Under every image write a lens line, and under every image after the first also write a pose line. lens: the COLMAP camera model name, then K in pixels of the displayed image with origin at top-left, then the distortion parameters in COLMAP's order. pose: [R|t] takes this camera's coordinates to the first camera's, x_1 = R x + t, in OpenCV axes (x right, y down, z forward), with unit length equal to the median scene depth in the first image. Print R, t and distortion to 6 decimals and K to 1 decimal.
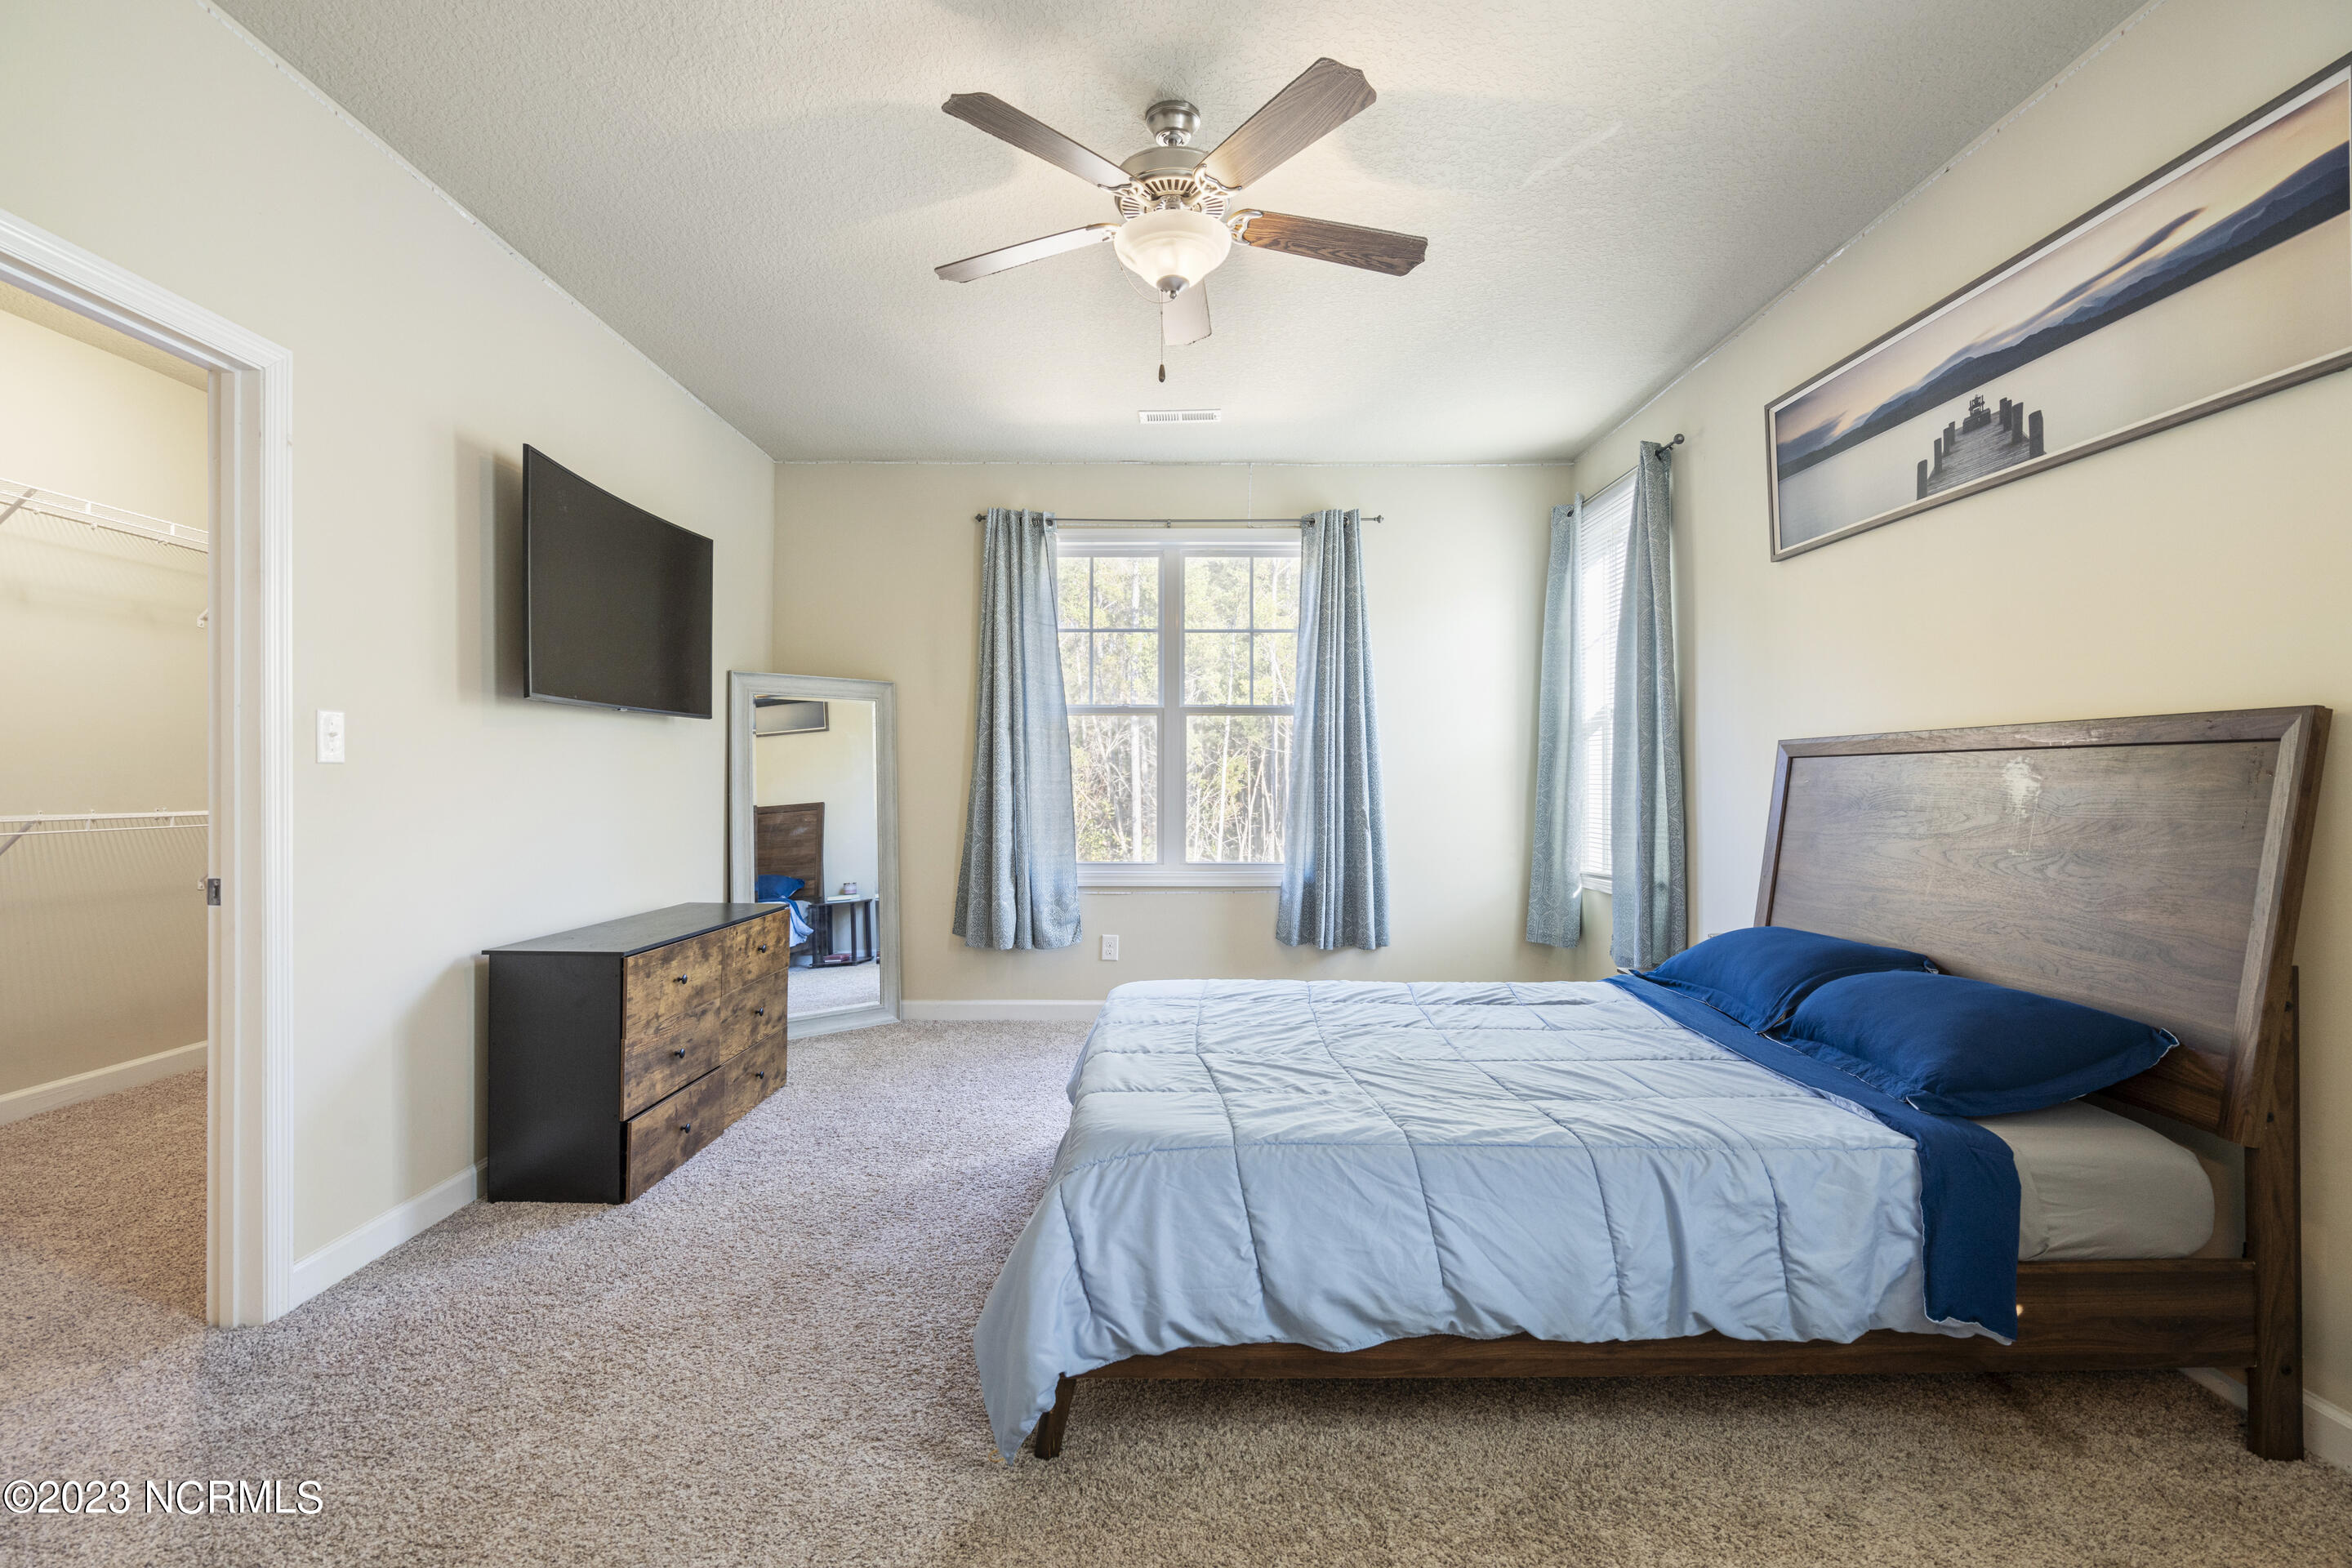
lens RADIAL K [[1068.5, 0, 1179.0], [0, 1068.5, 781.8], [0, 0, 1]] dist [0.001079, -0.000239]
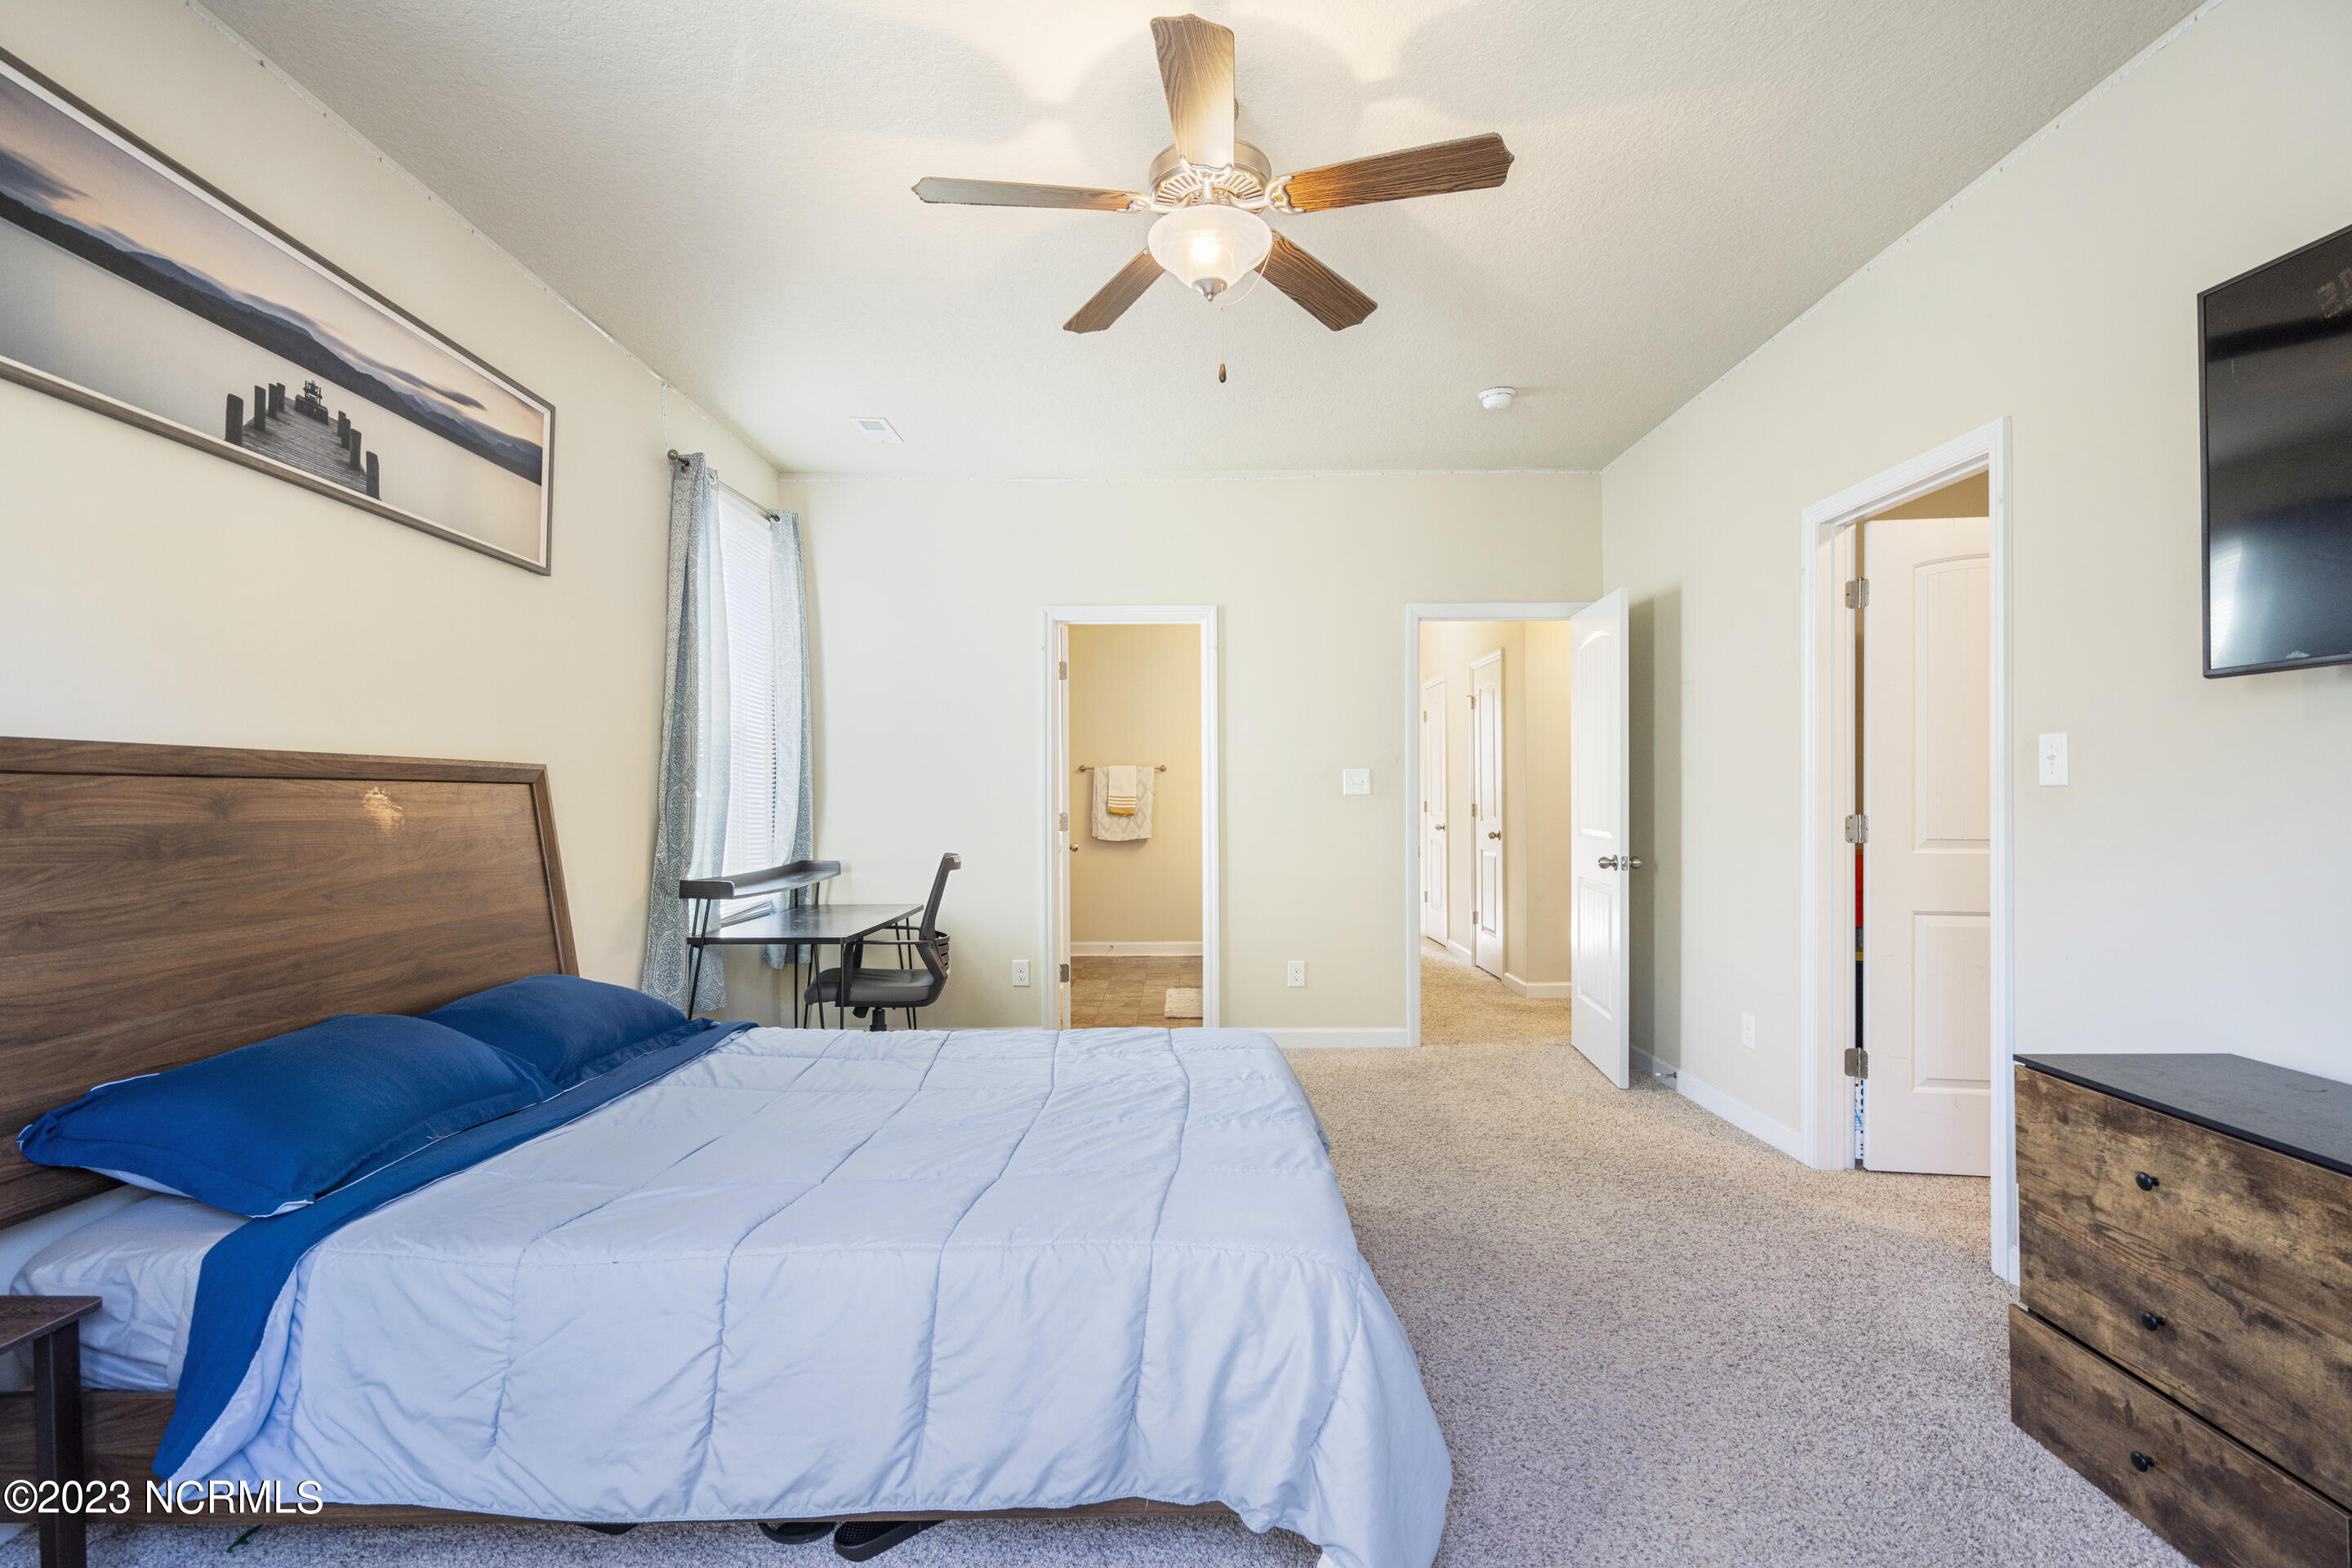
lens RADIAL K [[1068.5, 0, 1172.9], [0, 1068.5, 786.1], [0, 0, 1]] dist [0.001079, -0.000239]
pose [[-0.999981, 0.004697, 0.004008, 0.025475], [0.004684, 0.999984, -0.003241, -0.017083], [-0.004023, -0.003222, -0.999987, 1.933296]]
